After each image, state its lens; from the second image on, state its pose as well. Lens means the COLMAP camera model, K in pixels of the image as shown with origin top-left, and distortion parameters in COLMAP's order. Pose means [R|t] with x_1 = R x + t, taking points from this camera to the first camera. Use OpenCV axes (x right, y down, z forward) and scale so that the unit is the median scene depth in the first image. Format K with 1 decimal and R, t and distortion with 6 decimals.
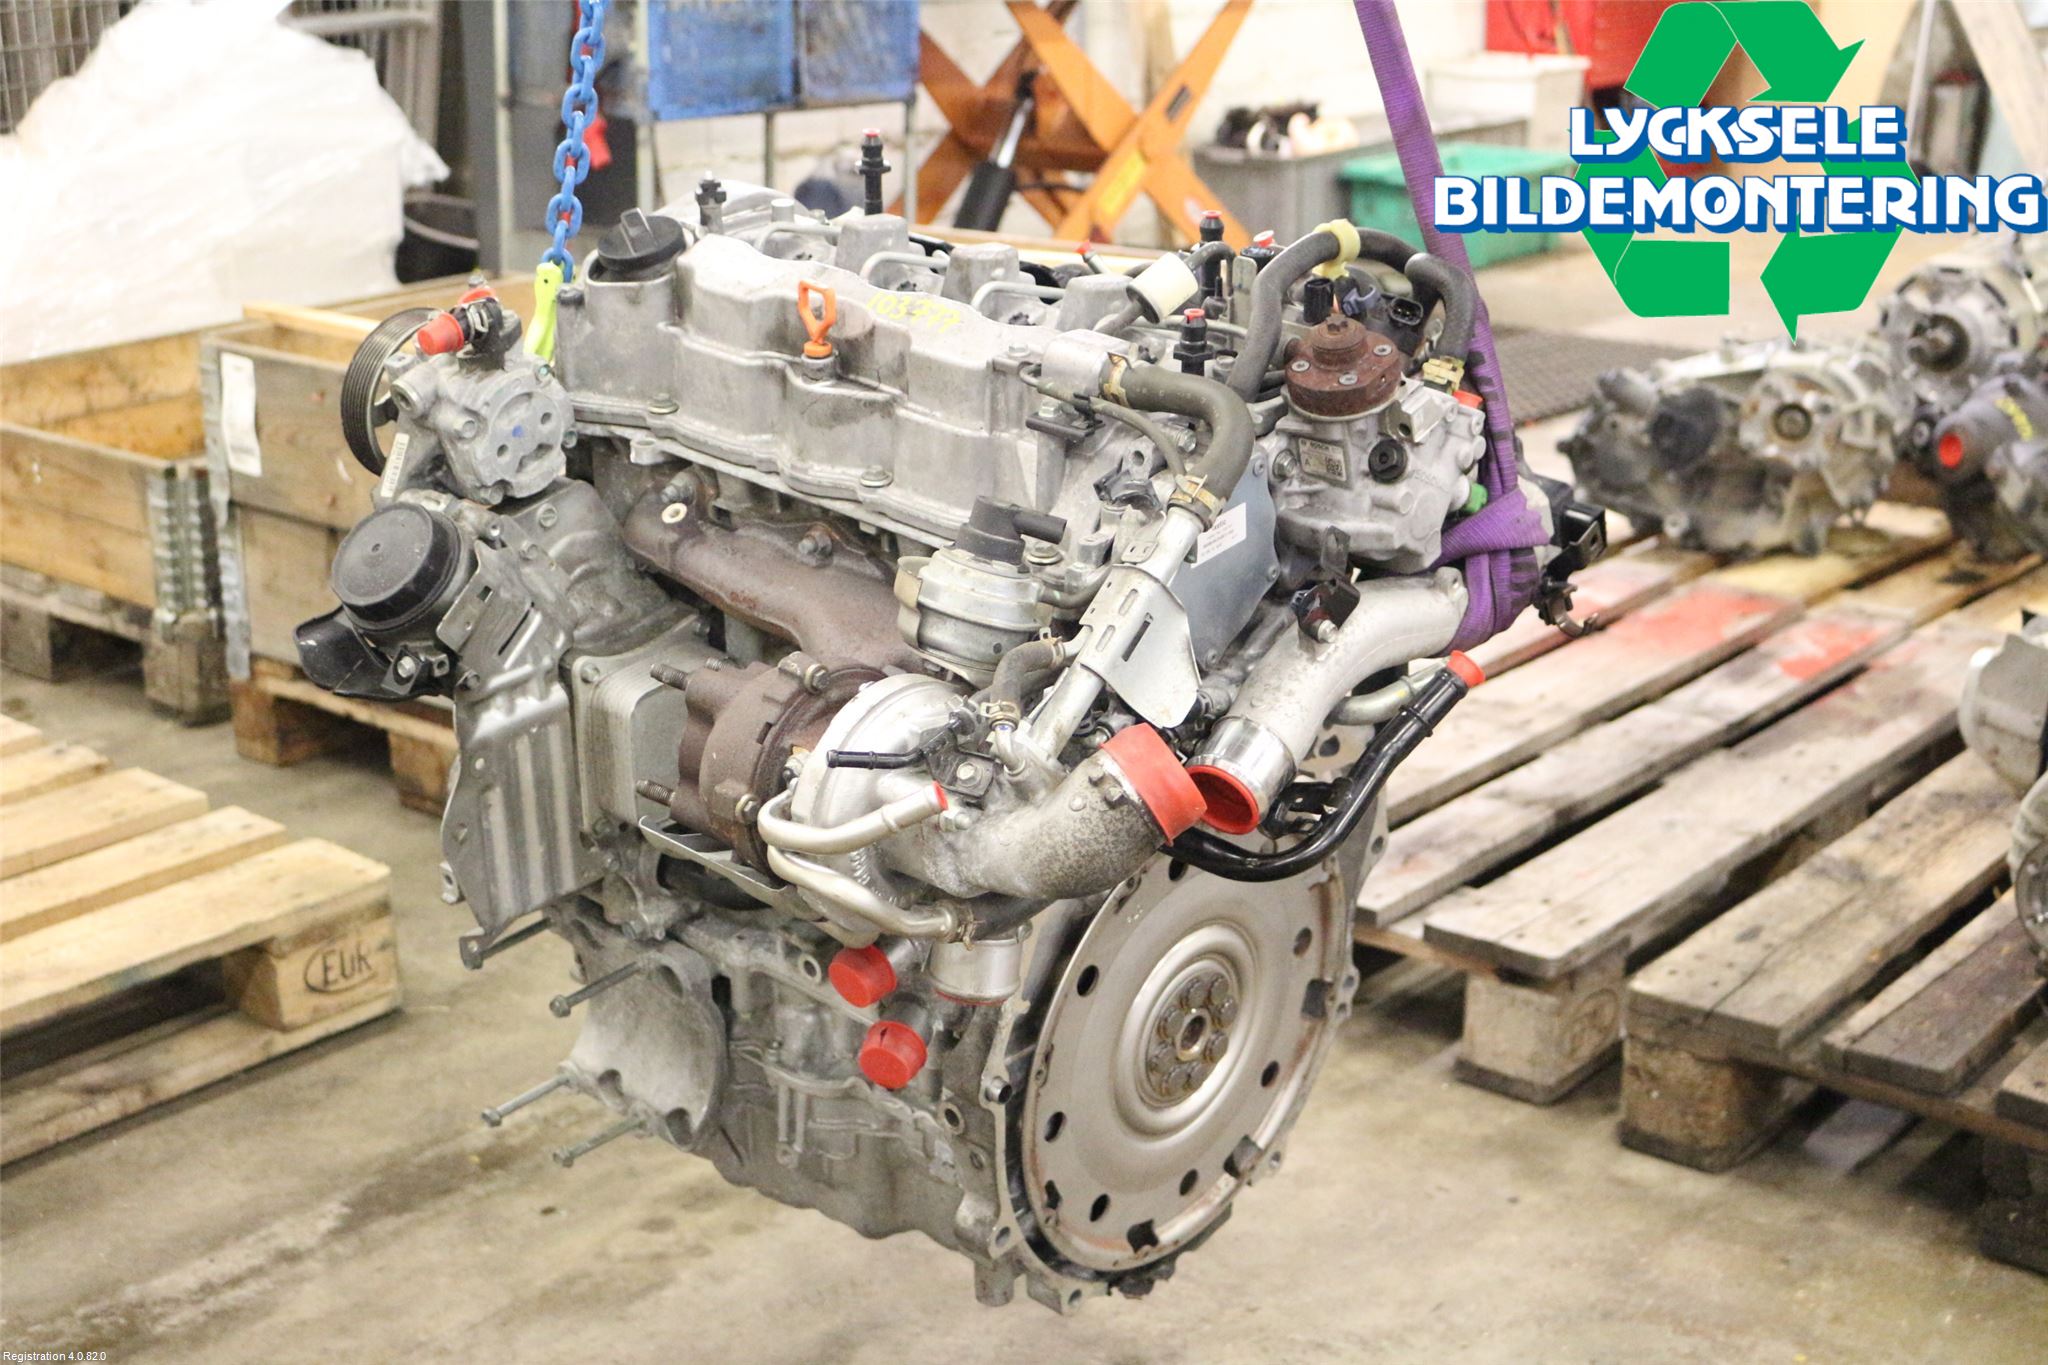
lens RADIAL K [[2618.9, 0, 1024.0], [0, 2618.9, 682.5], [0, 0, 1]] dist [-0.007654, -1.247765]
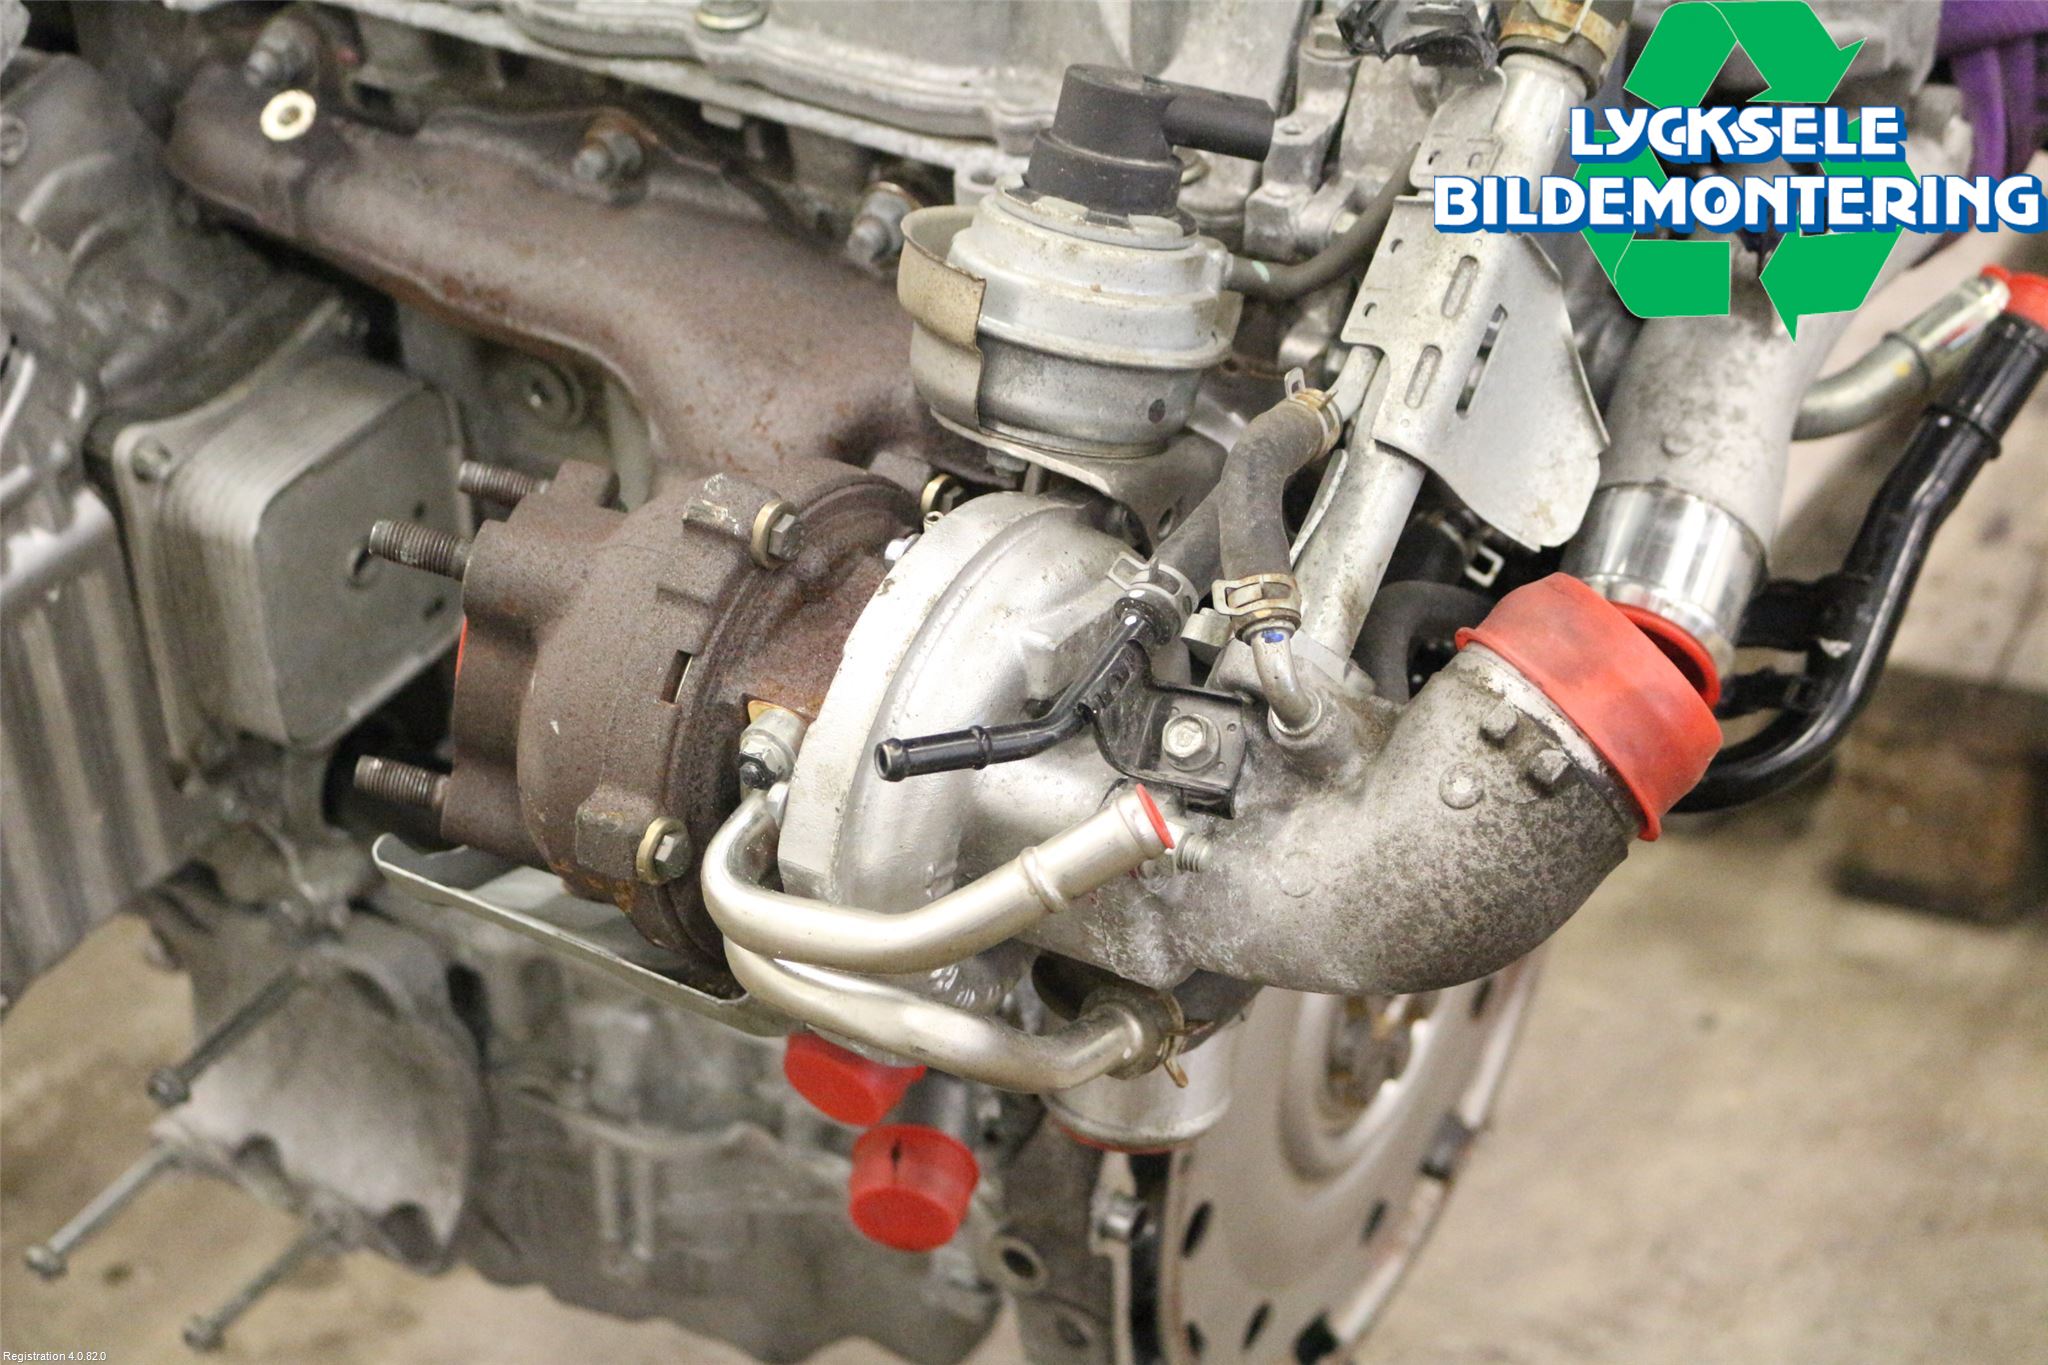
lens RADIAL K [[3406.1, 0, 1024.0], [0, 3406.1, 682.5], [0, 0, 1]] dist [-0.019704, -0.062238]
pose [[0.983240, -0.125308, 0.132426, -0.096662], [0.099396, 0.977353, 0.186818, -0.065925], [-0.152836, -0.170524, 0.973428, 0.359331]]
